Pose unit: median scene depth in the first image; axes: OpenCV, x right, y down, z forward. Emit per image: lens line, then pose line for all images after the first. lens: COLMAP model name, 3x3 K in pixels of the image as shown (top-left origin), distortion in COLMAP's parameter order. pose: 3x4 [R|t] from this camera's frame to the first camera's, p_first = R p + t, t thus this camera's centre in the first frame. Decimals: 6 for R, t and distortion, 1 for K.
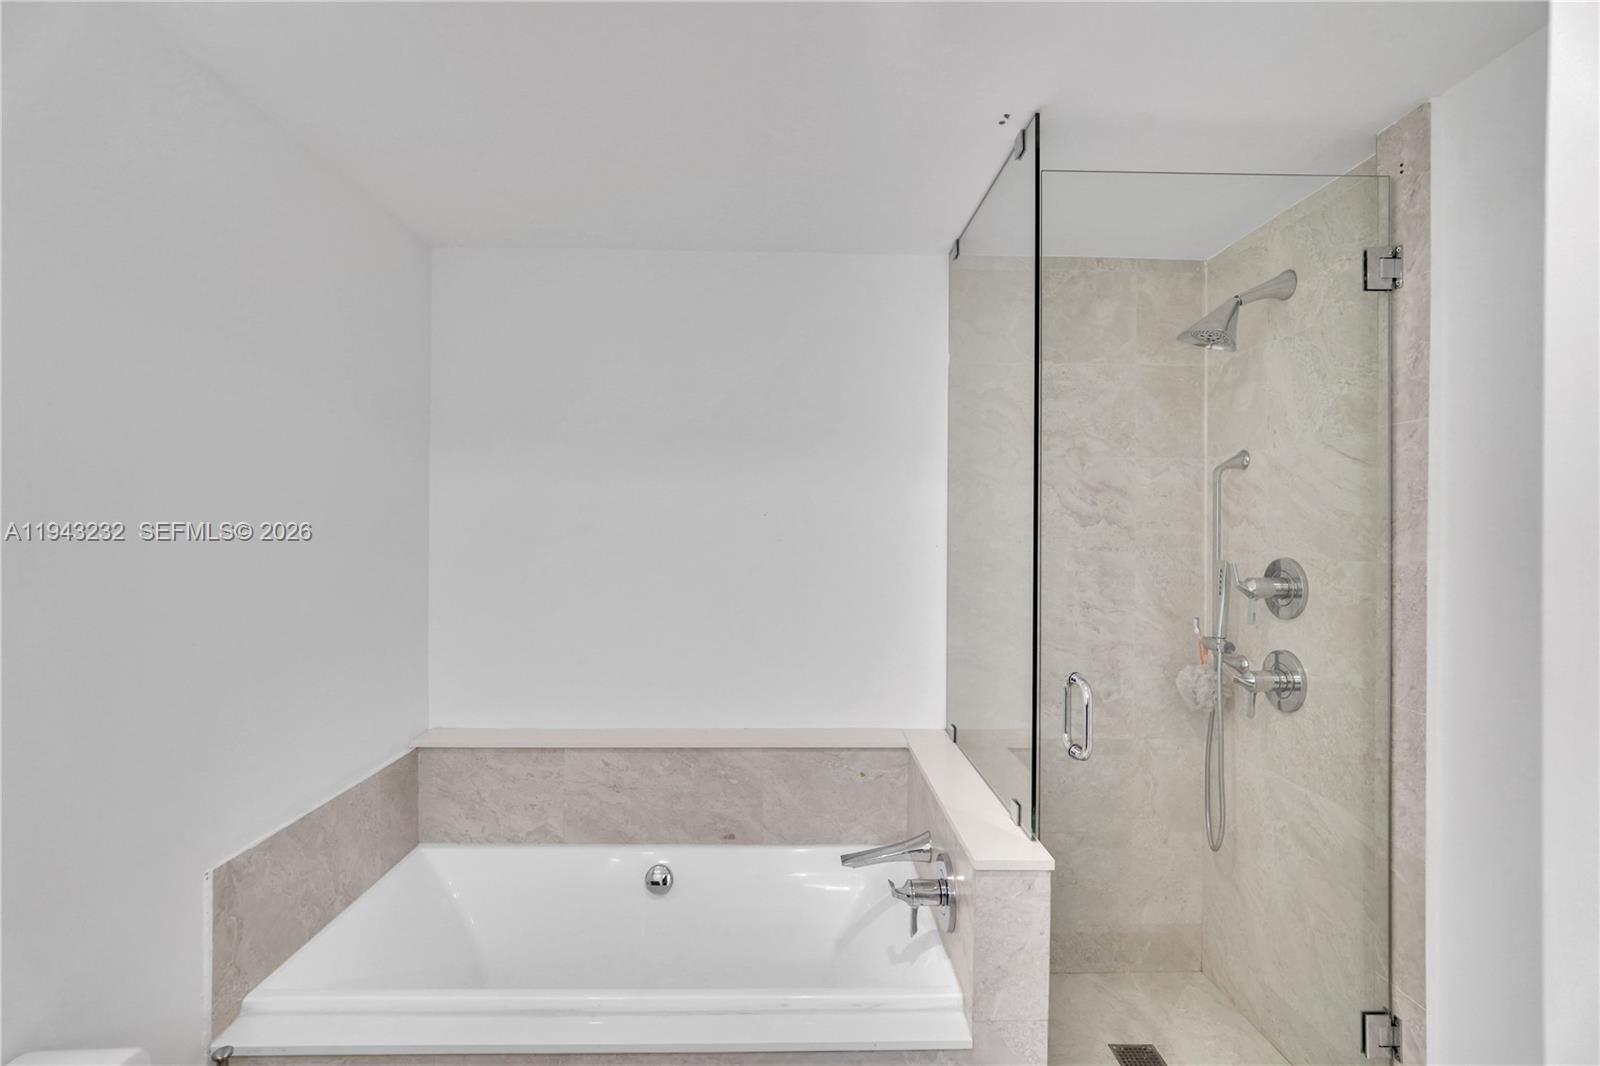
lens RADIAL K [[760.8, 0, 808.7], [0, 760.8, 527.3], [0, 0, 1]] dist [-0.003520, 0.000225]
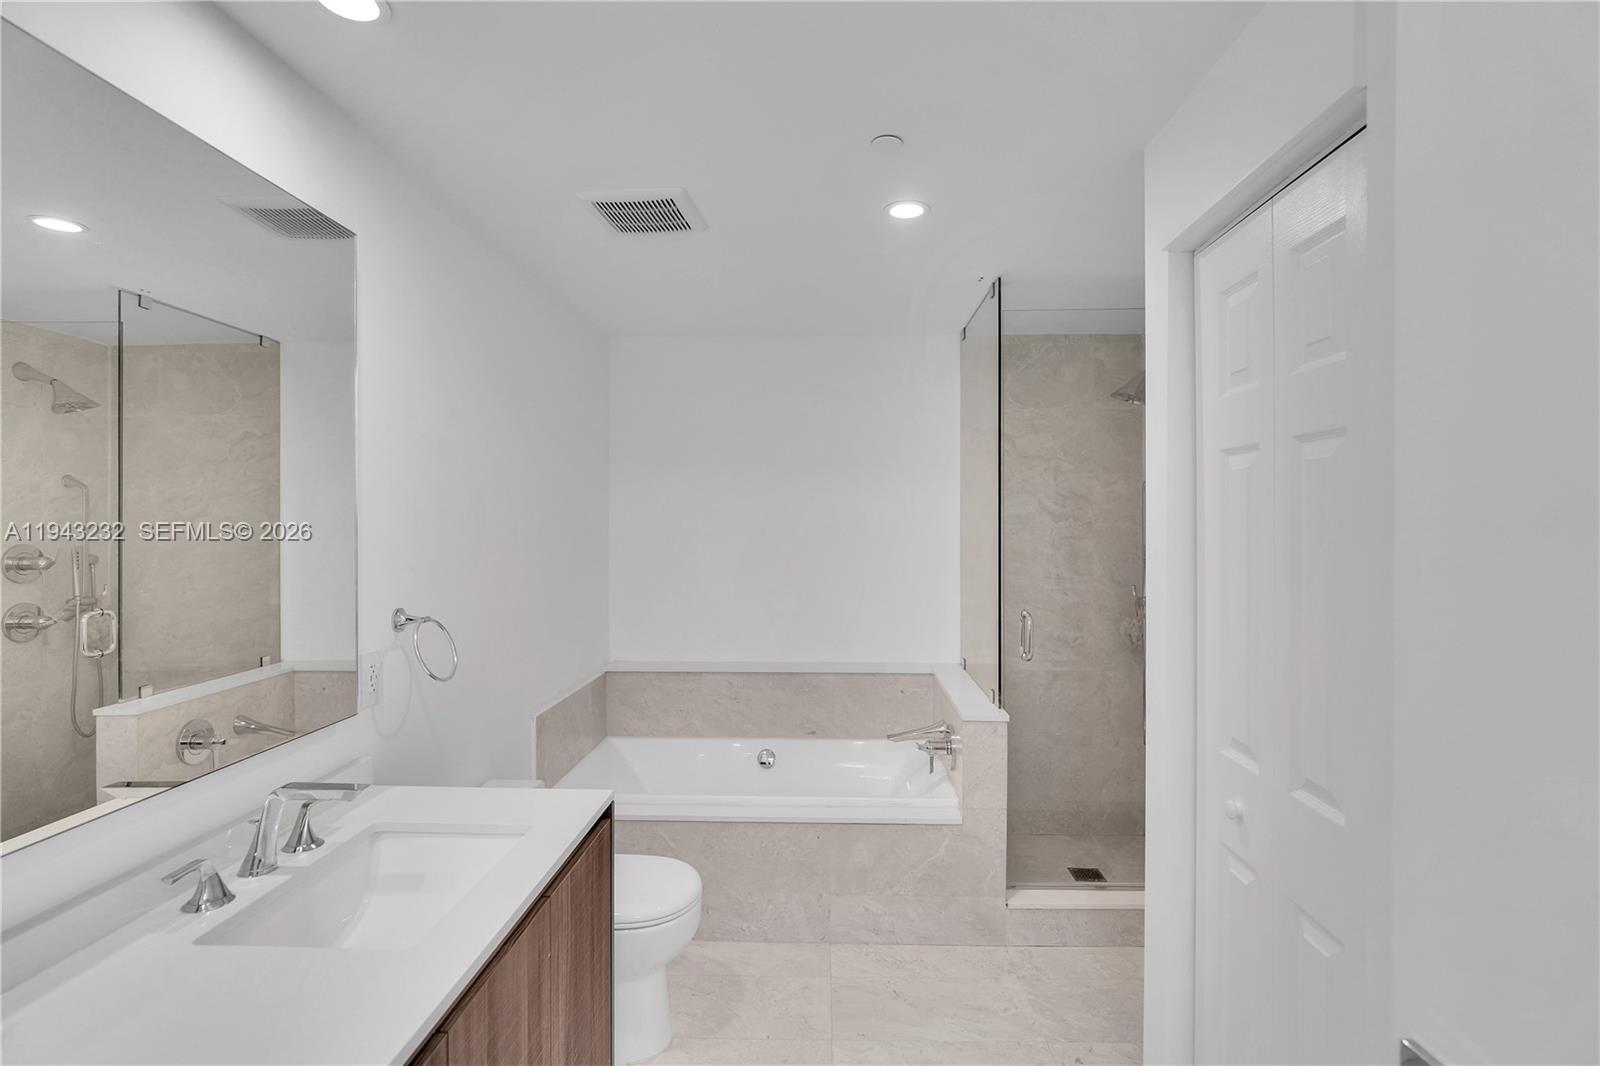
lens RADIAL K [[760.8, 0, 808.7], [0, 760.8, 527.3], [0, 0, 1]] dist [-0.003520, 0.000225]
pose [[0.997656, -0.007434, -0.068027, -0.007743], [0.007706, 0.999963, 0.003737, -0.000858], [0.067997, -0.004252, 0.997676, -0.517958]]
